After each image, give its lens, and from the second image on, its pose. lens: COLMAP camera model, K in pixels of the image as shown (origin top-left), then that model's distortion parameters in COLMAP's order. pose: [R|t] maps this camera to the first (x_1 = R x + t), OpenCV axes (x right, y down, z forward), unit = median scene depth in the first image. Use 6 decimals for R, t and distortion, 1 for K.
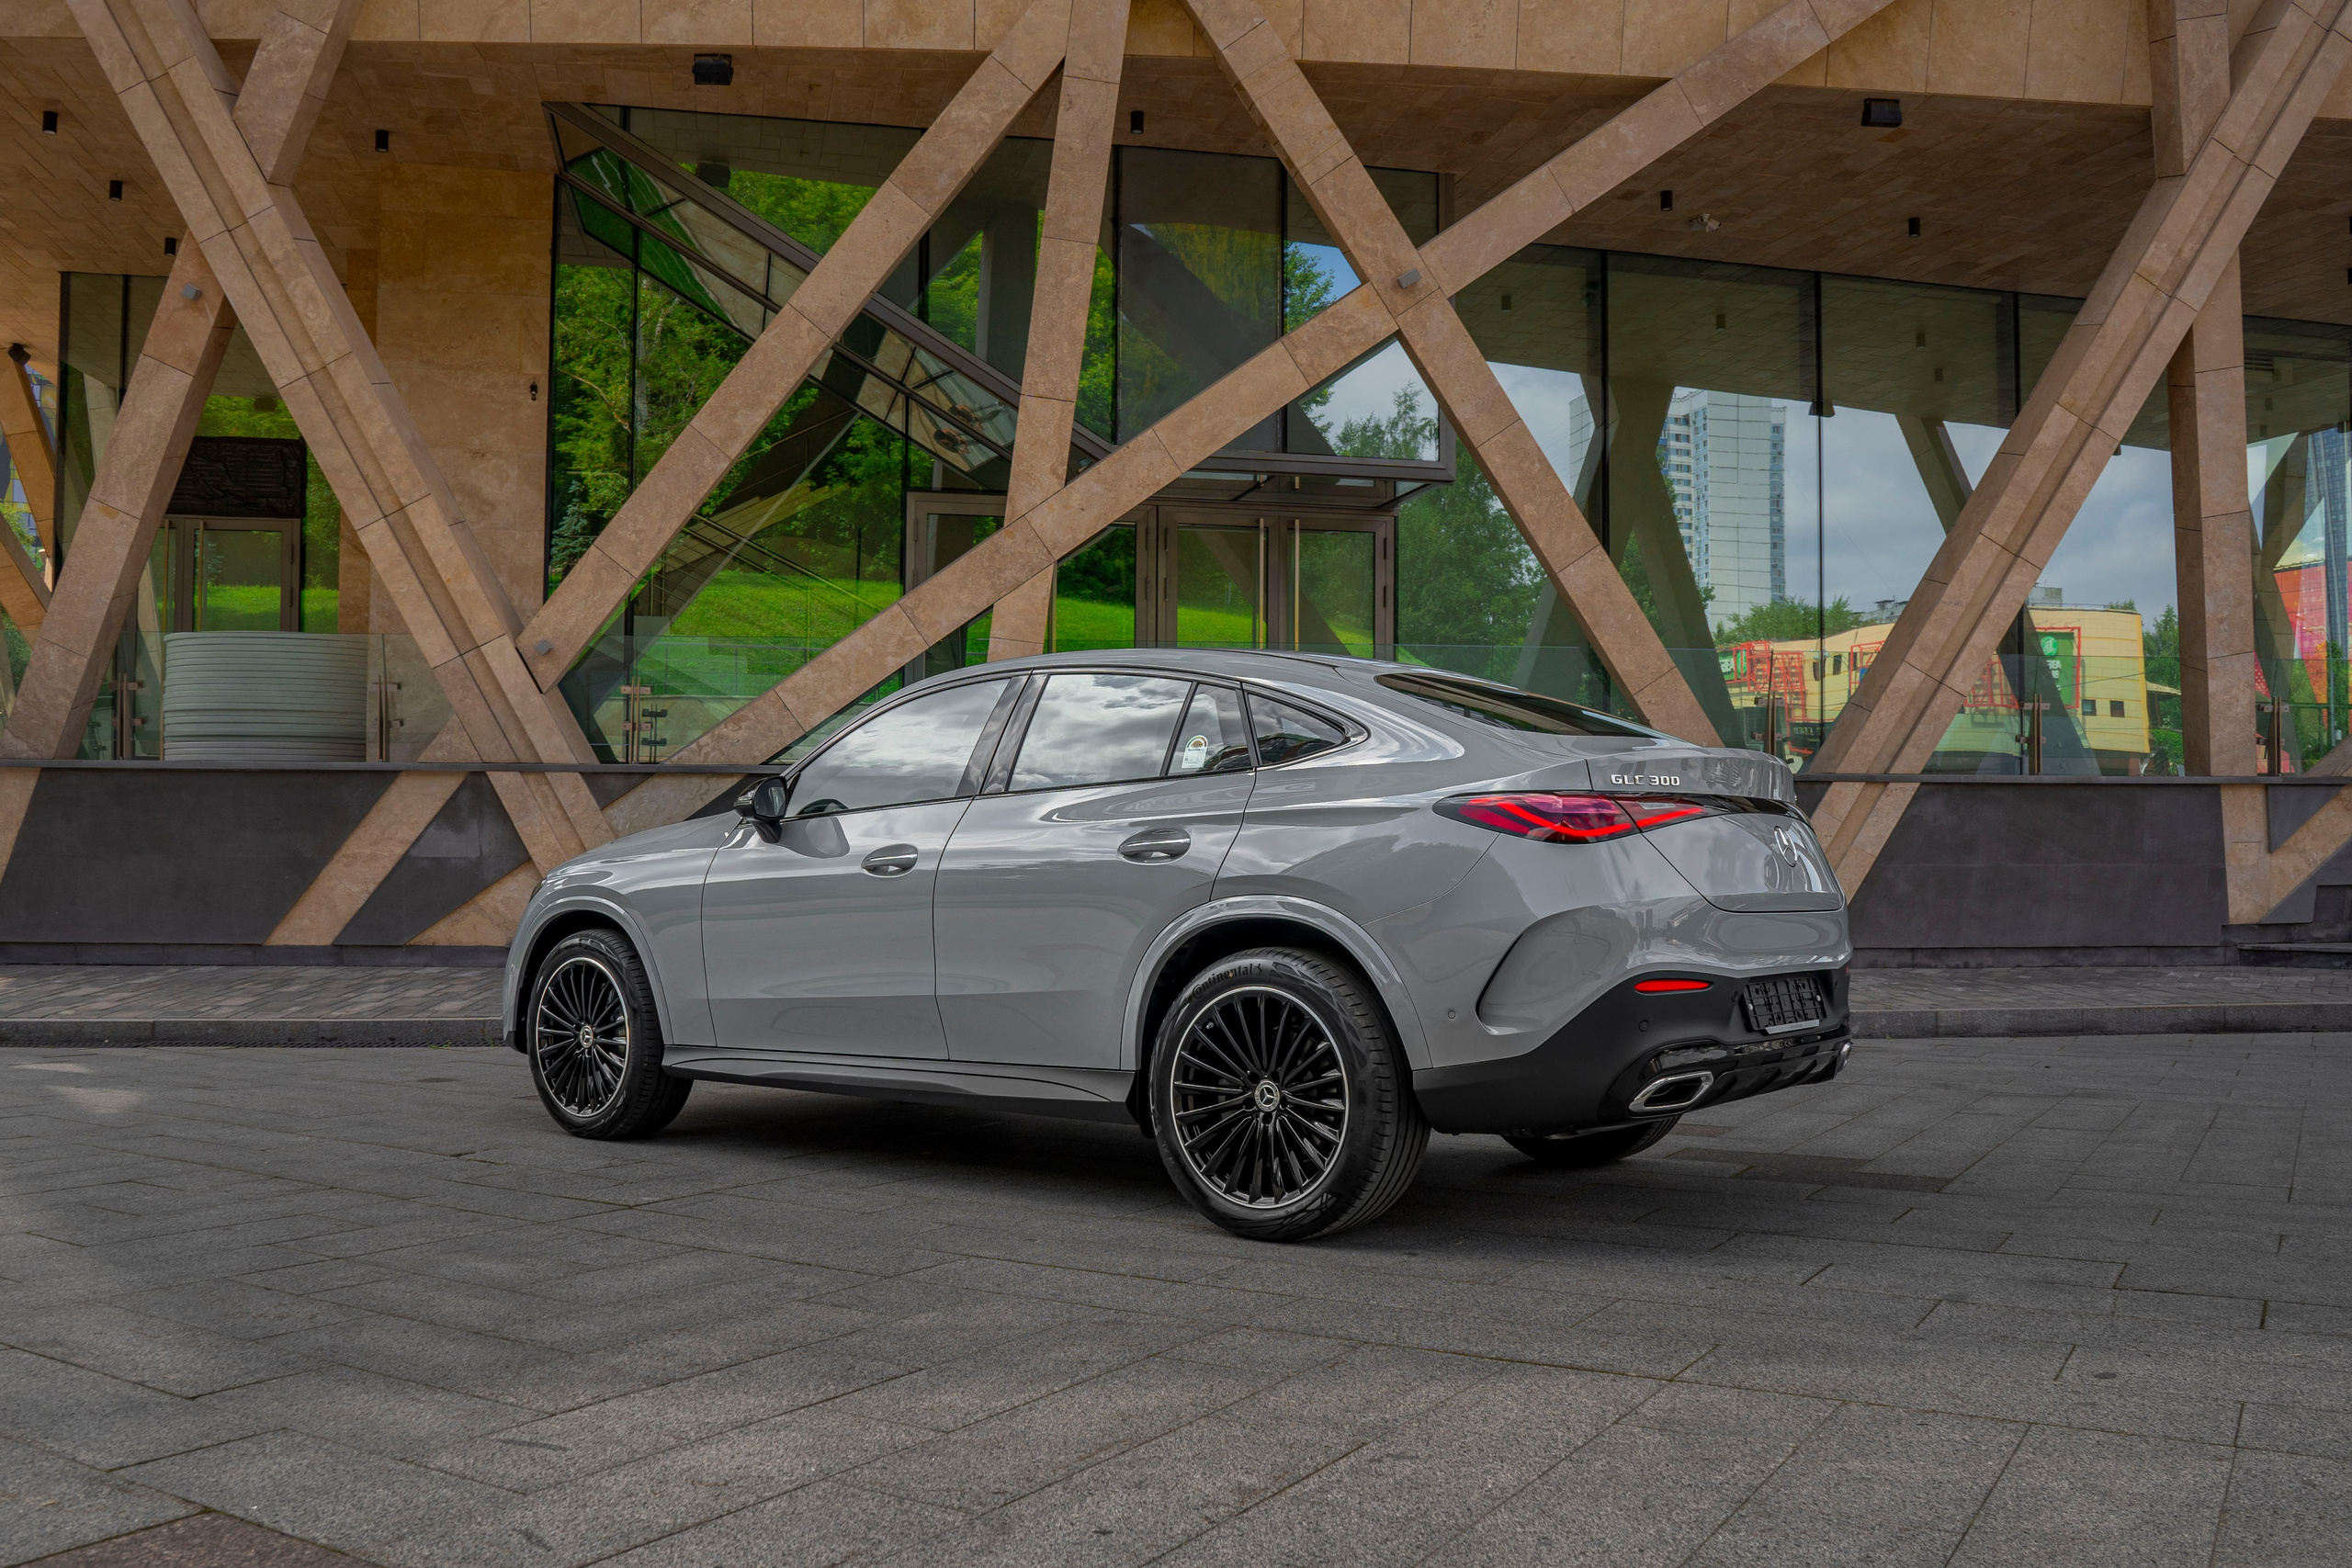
lens RADIAL K [[1918.7, 0, 1185.8], [0, 1918.7, 786.4], [0, 0, 1]] dist [-0.117983, 0.071615]
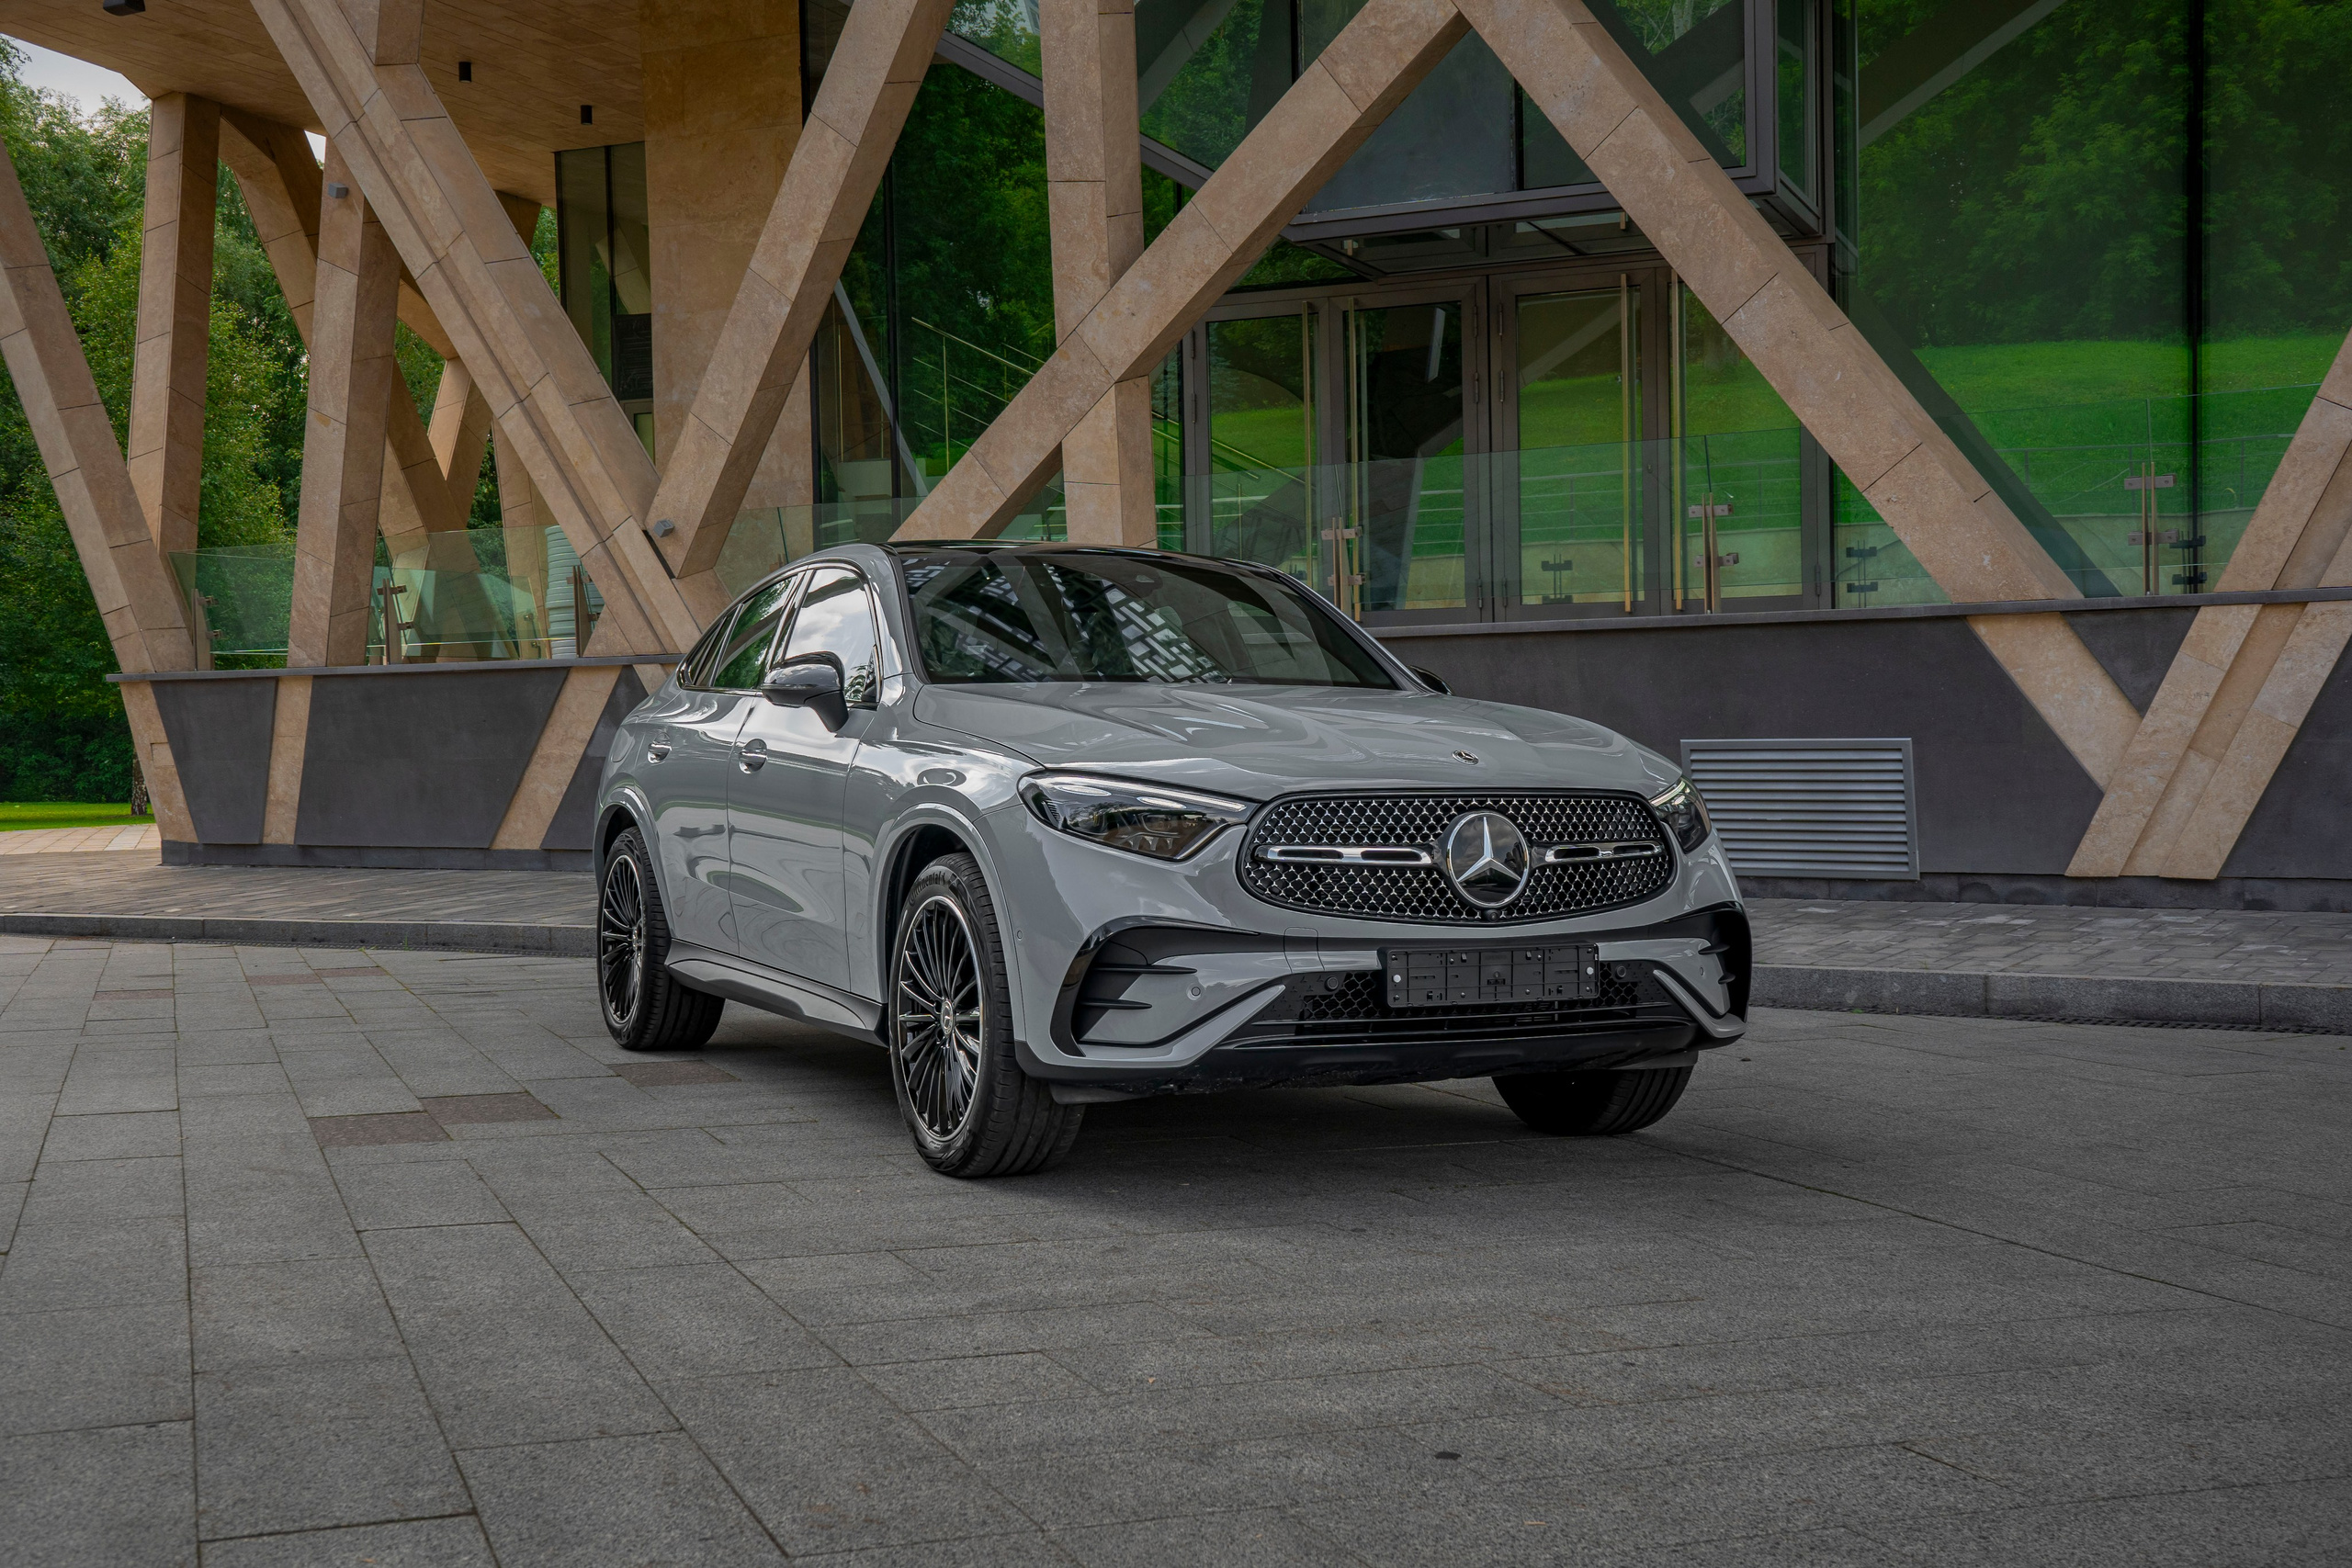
lens RADIAL K [[2558.4, 0, 1182.8], [0, 2558.4, 786.1], [0, 0, 1]] dist [0.019047, 0.153282]
pose [[0.805727, -0.004929, -0.592267, 0.598595], [0.036442, 0.998483, 0.041267, 0.009662], [0.591166, -0.054833, 0.804684, 0.135070]]
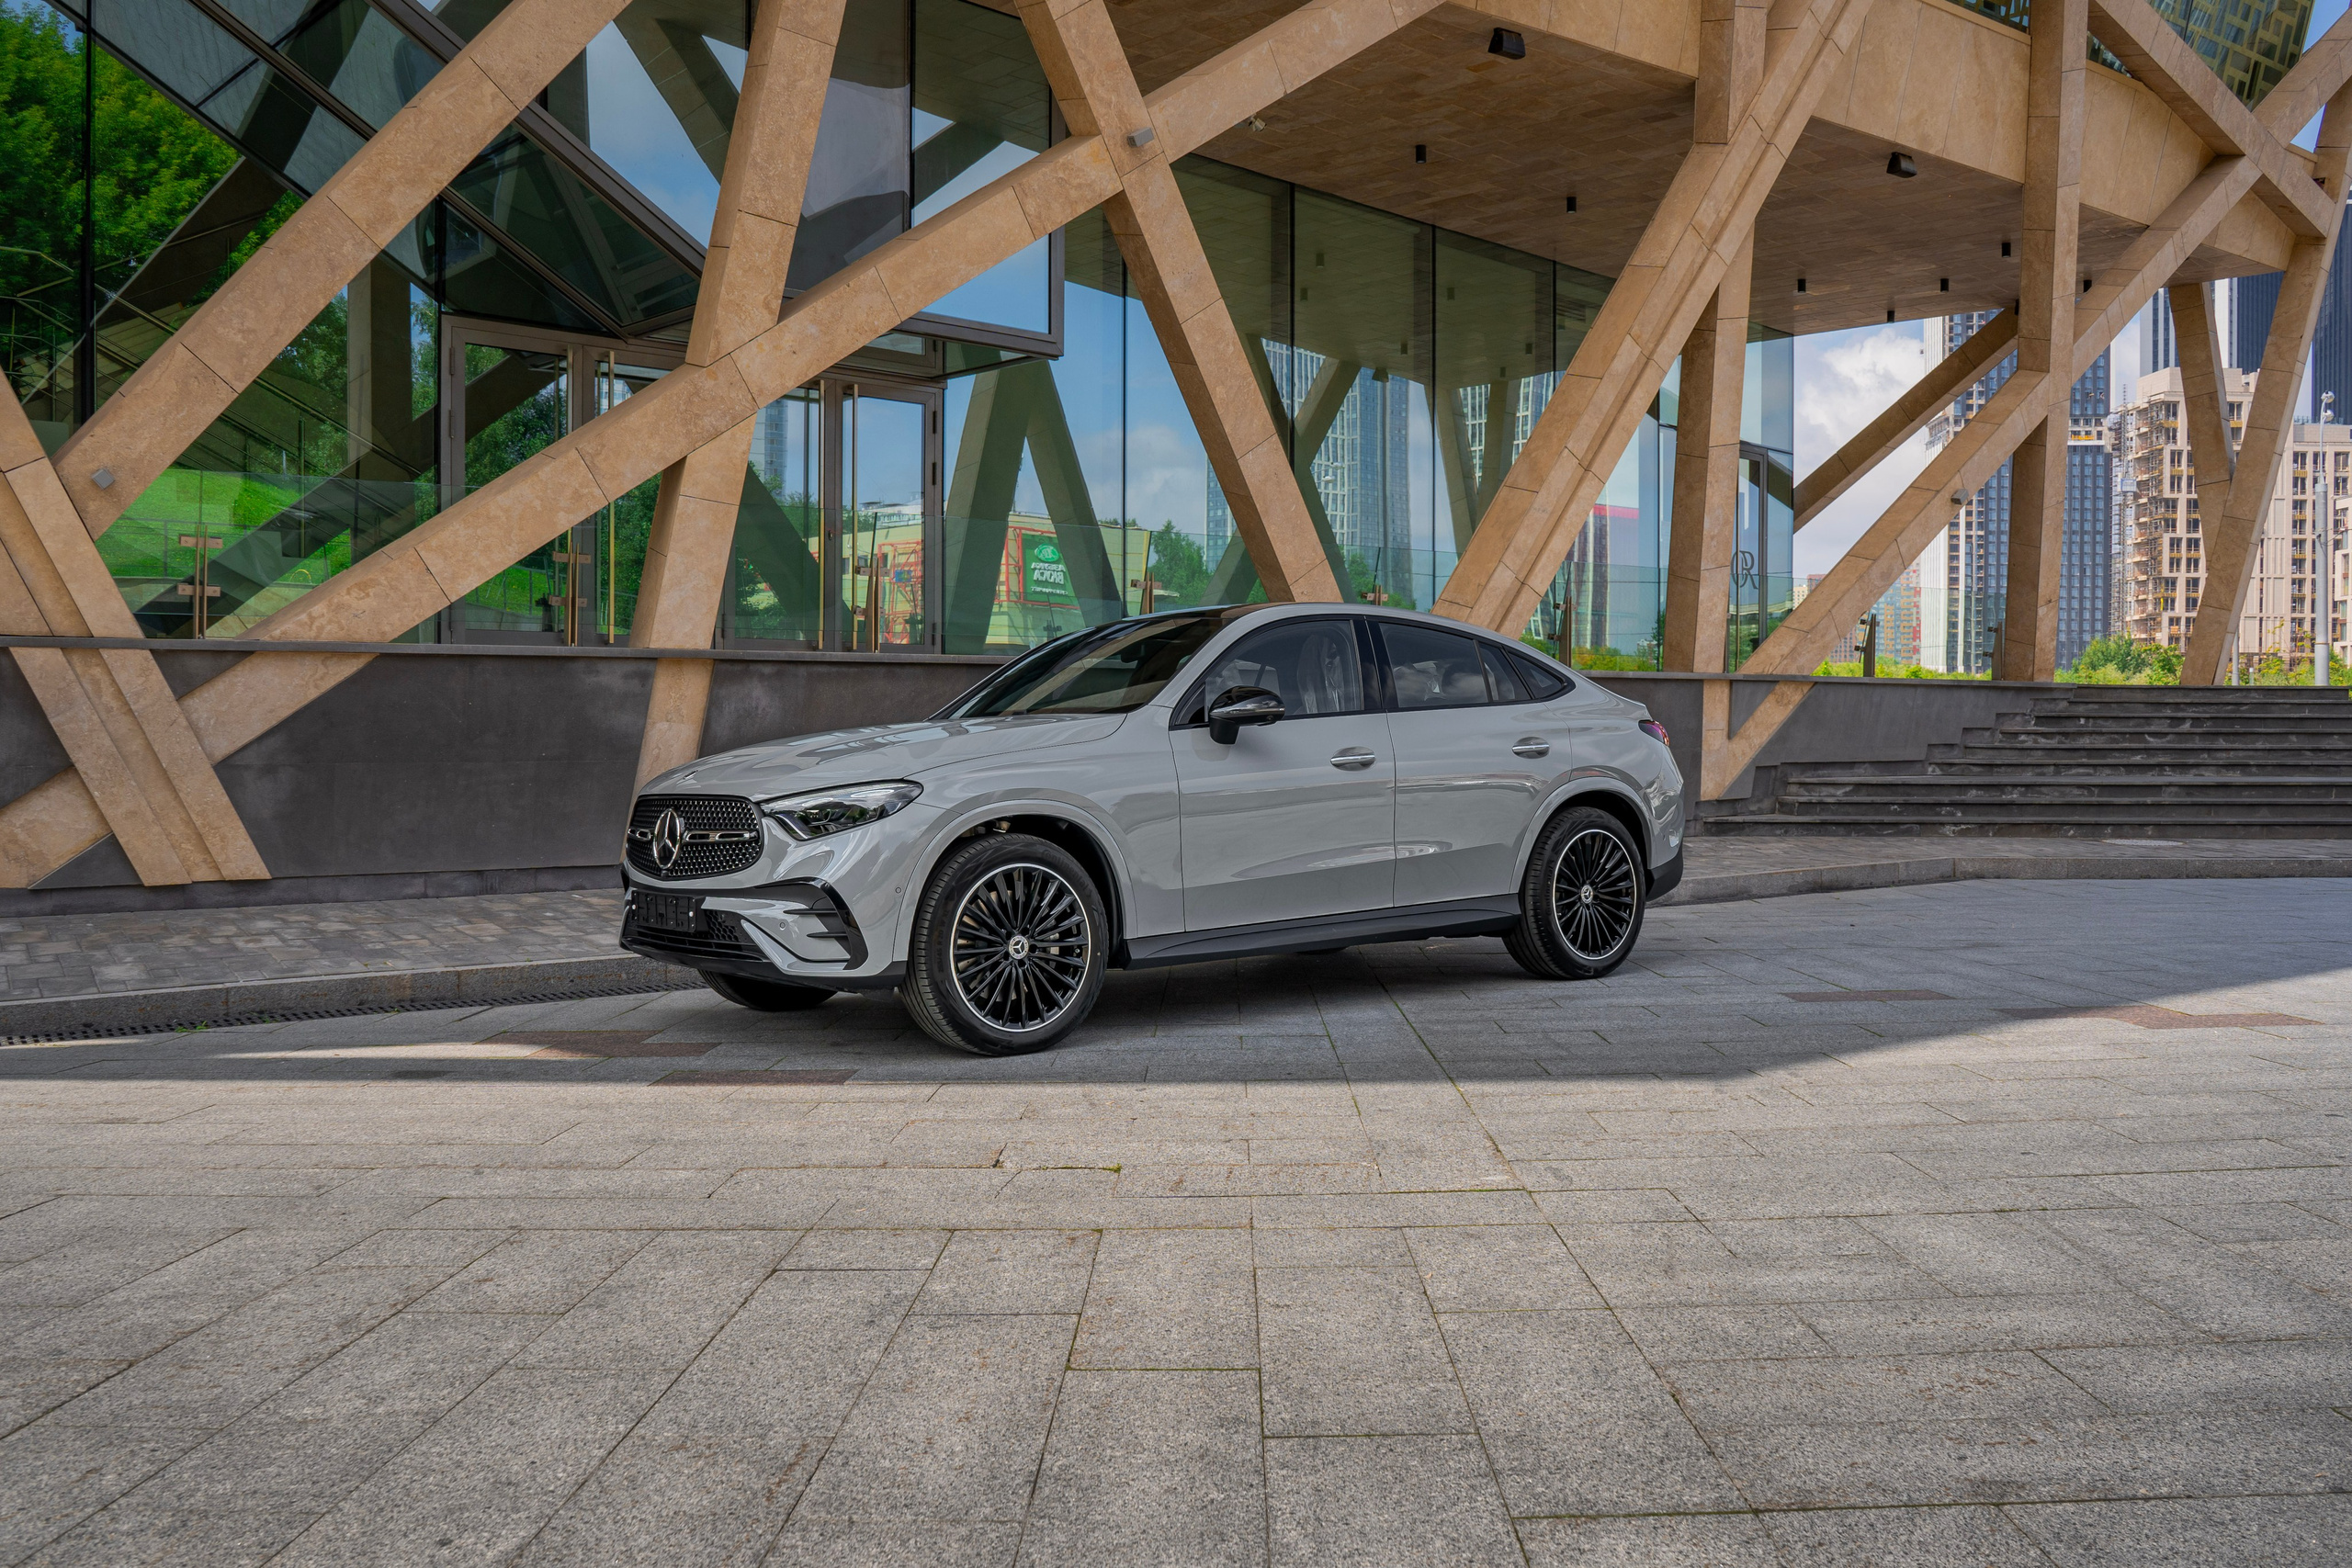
lens RADIAL K [[1898.6, 0, 1181.8], [0, 1898.6, 787.7], [0, 0, 1]] dist [-0.122627, 0.079336]
pose [[0.861344, -0.022130, 0.507540, -0.338256], [-0.005889, 0.998549, 0.053534, 0.005621], [-0.507988, -0.049100, 0.859963, 0.169510]]
